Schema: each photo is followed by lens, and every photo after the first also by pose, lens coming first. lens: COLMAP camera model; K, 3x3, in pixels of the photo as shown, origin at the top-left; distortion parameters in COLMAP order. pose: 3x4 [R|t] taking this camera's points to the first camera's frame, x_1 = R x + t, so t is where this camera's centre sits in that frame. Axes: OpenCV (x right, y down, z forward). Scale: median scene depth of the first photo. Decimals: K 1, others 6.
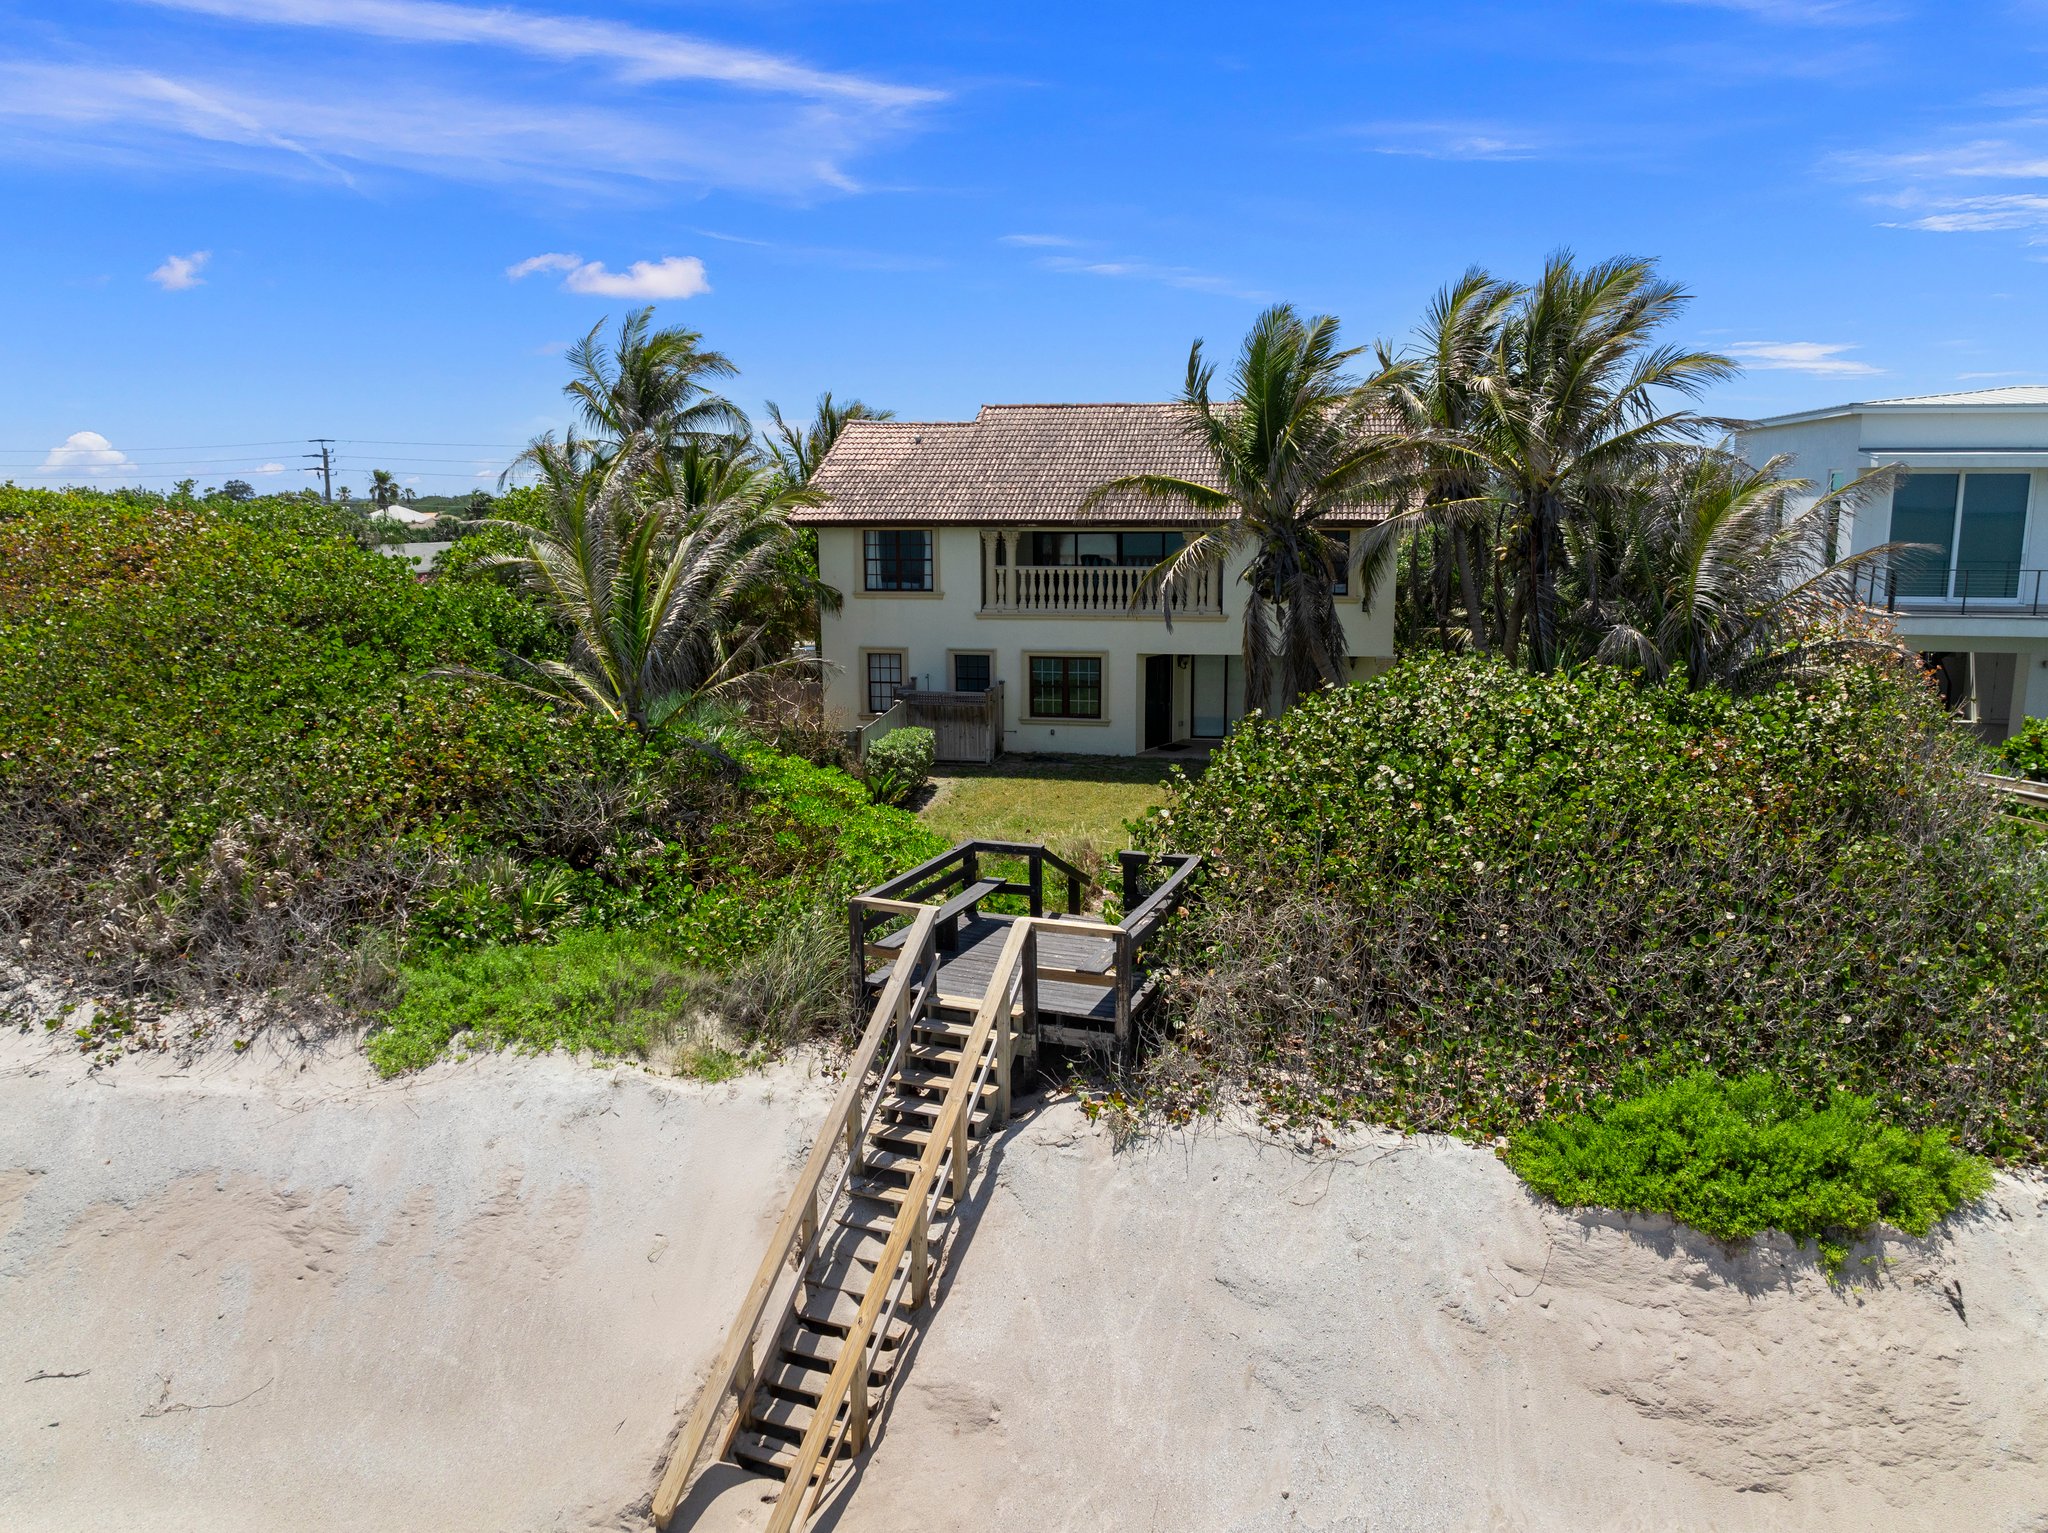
lens RADIAL K [[1431.1, 0, 1024.0], [0, 1431.1, 766.5], [0, 0, 1]] dist [-0.038126, -0.000206]
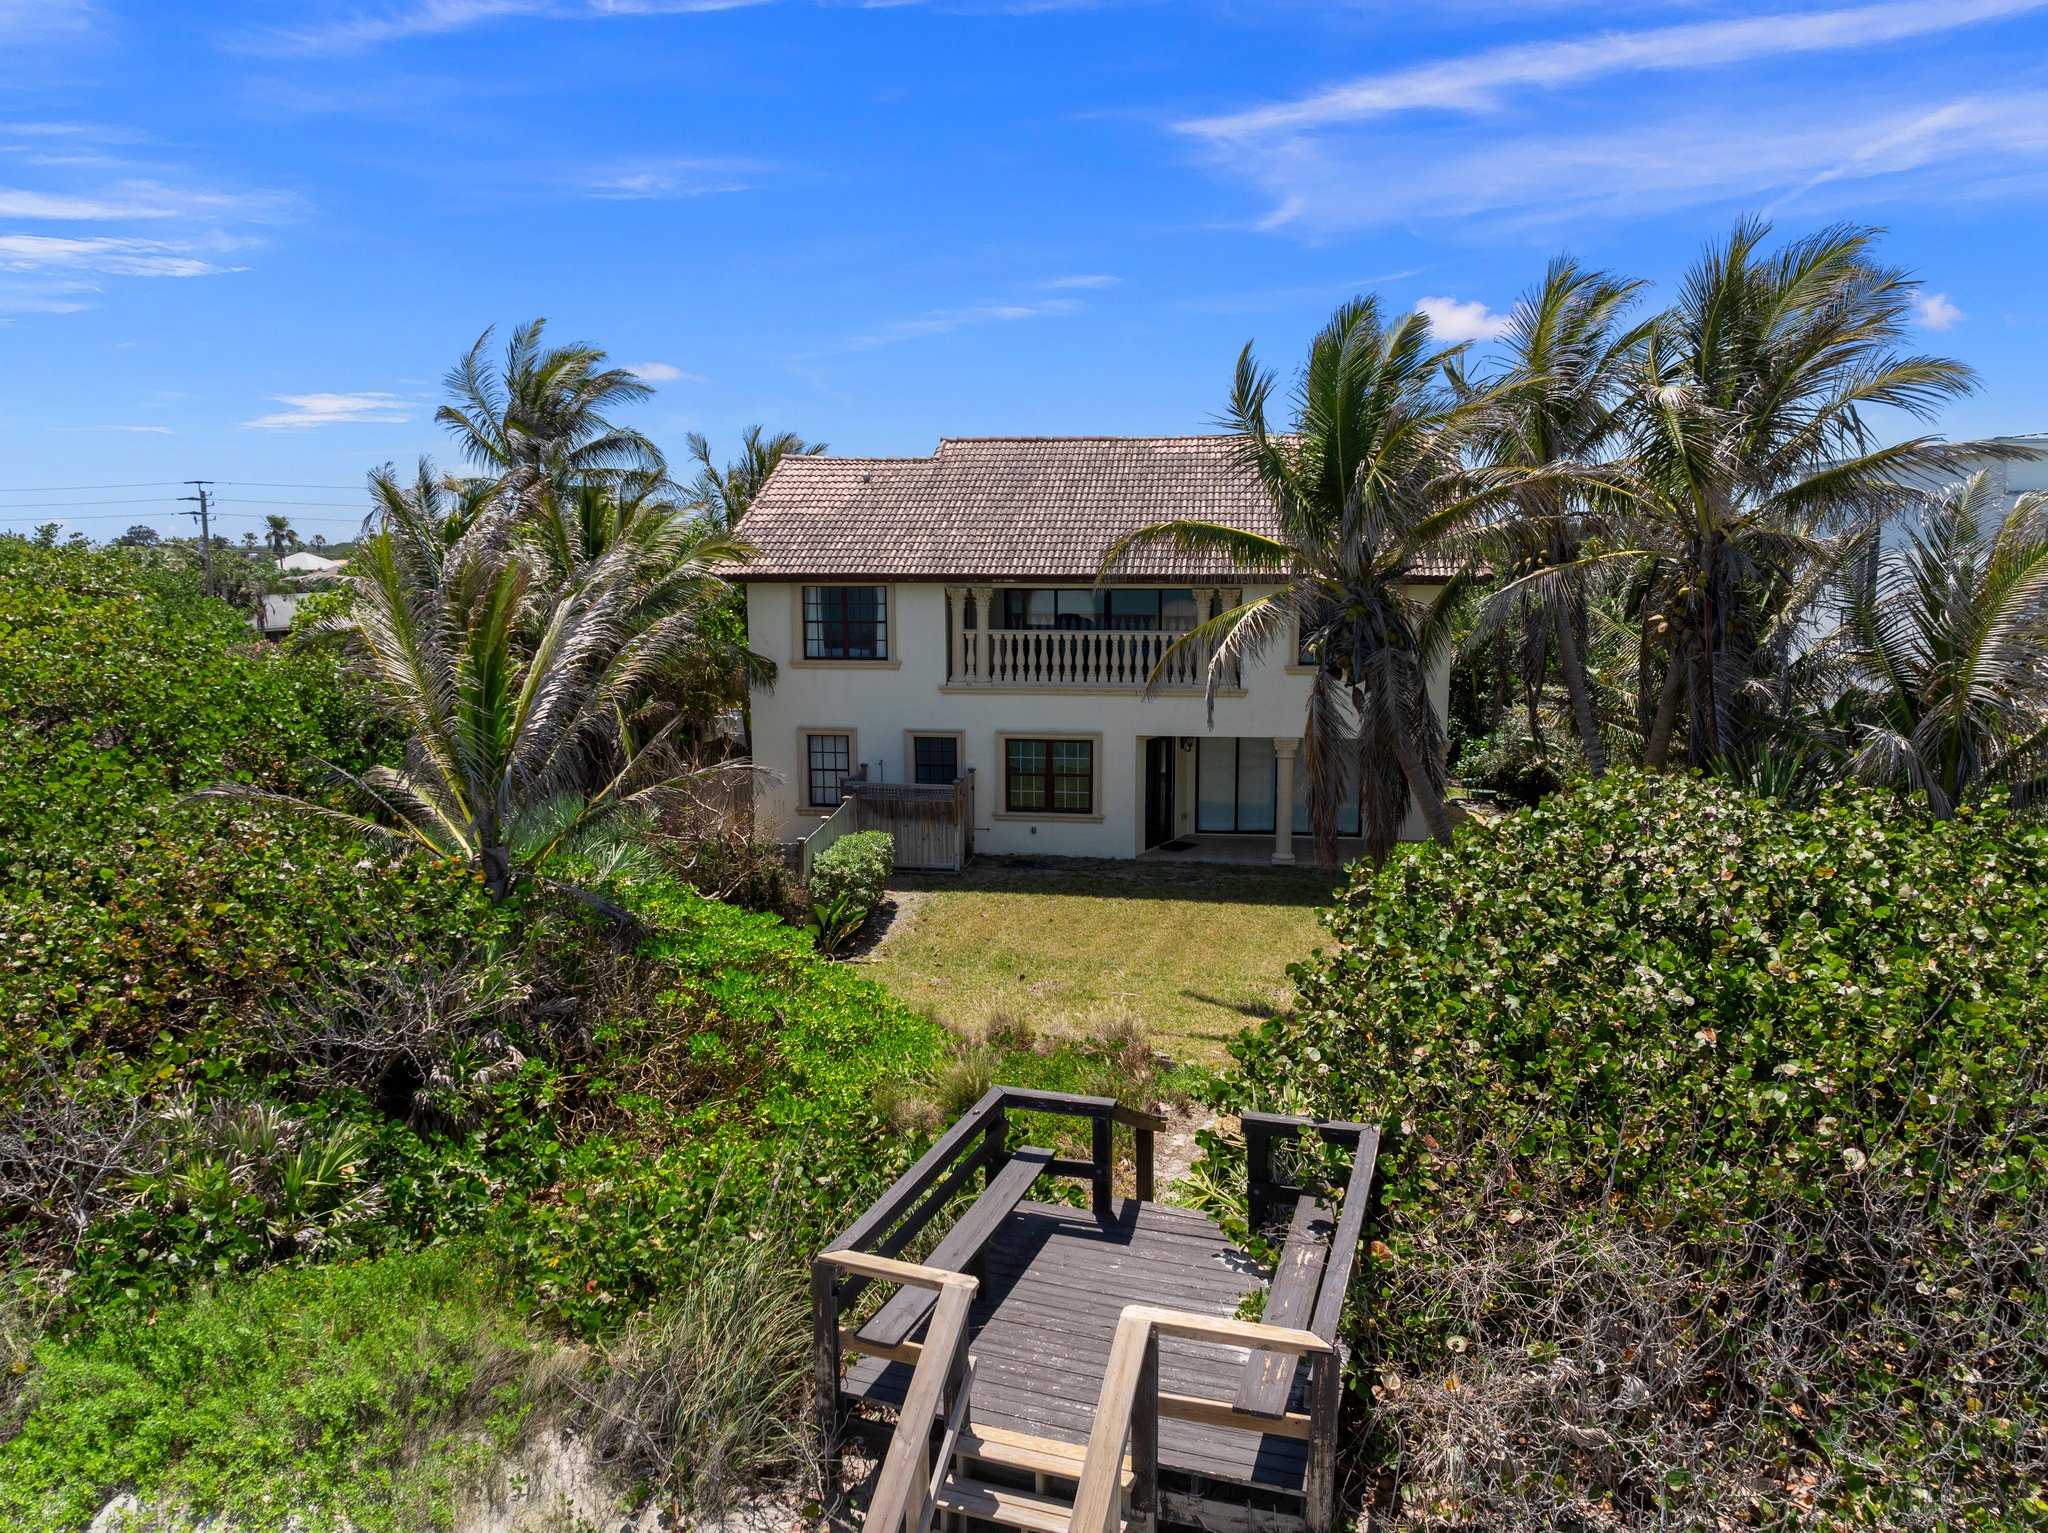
lens RADIAL K [[1431.1, 0, 1024.0], [0, 1431.1, 766.5], [0, 0, 1]] dist [-0.038126, -0.000206]
pose [[0.998681, -0.005269, 0.051072, -0.028678], [0.006939, 0.999445, -0.032582, -0.035380], [-0.050872, 0.032893, 0.998163, 0.183370]]
